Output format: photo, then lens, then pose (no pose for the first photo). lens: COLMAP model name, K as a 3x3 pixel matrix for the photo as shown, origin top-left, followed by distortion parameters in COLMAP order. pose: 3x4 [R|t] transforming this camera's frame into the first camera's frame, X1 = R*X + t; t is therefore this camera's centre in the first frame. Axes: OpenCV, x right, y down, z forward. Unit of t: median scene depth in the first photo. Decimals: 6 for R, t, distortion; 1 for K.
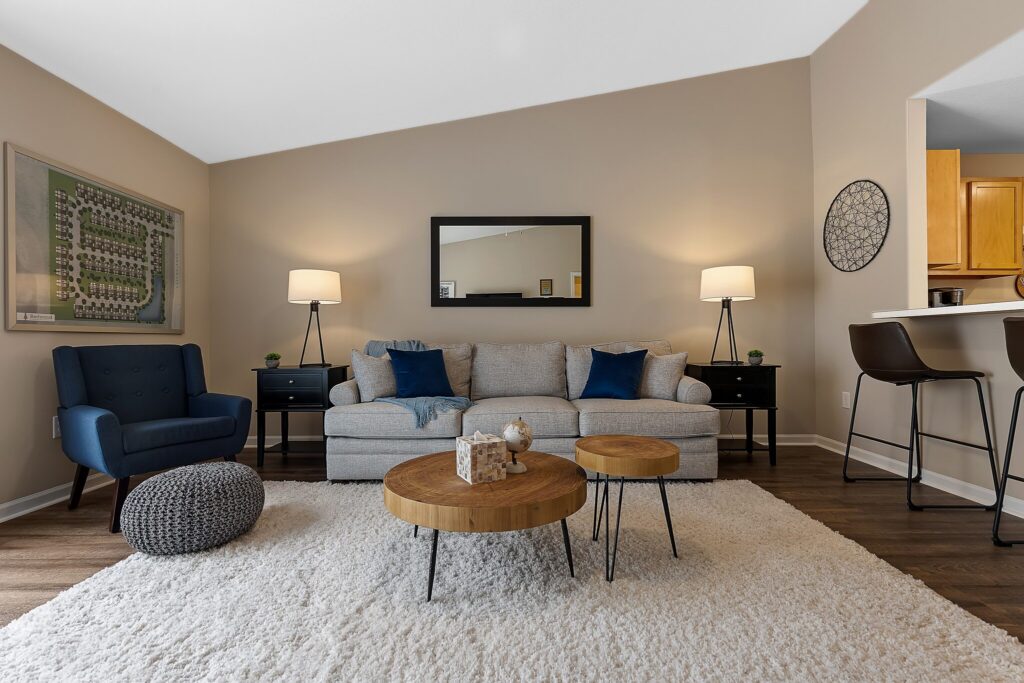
lens RADIAL K [[467.5, 0, 504.4], [0, 467.5, 337.9], [0, 0, 1]] dist [0.013692, -0.003034]
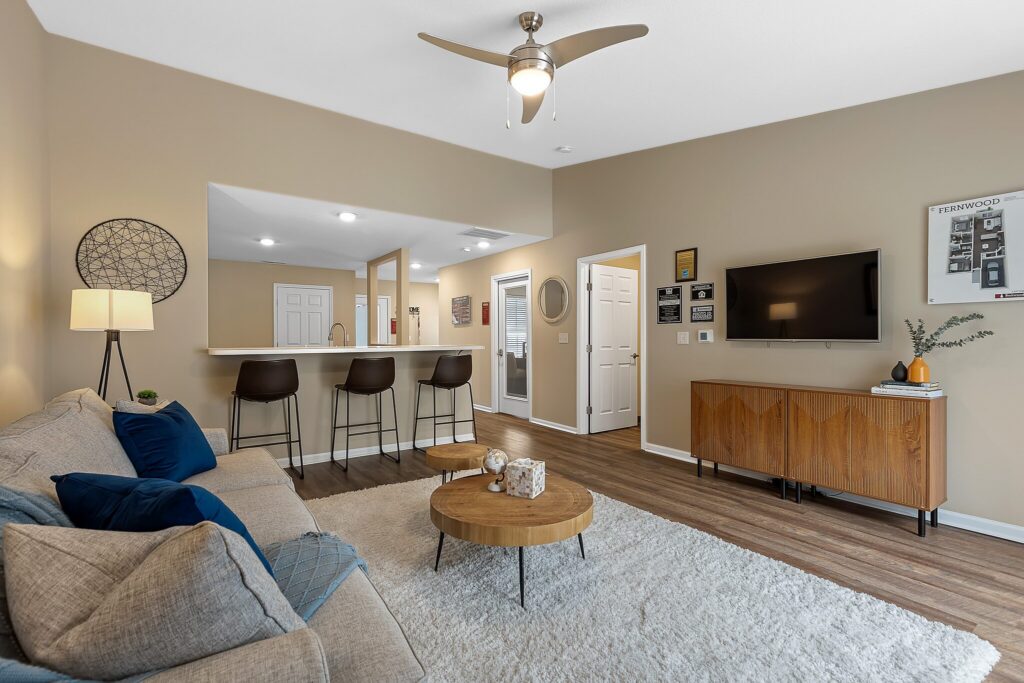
lens RADIAL K [[467.5, 0, 508.4], [0, 467.5, 338.1], [0, 0, 1]] dist [0.013692, -0.003034]
pose [[-0.587847, 0.007127, 0.808940, -0.602024], [-0.002044, 0.999945, -0.010295, -0.067183], [-0.808969, -0.007705, -0.587800, 1.007829]]
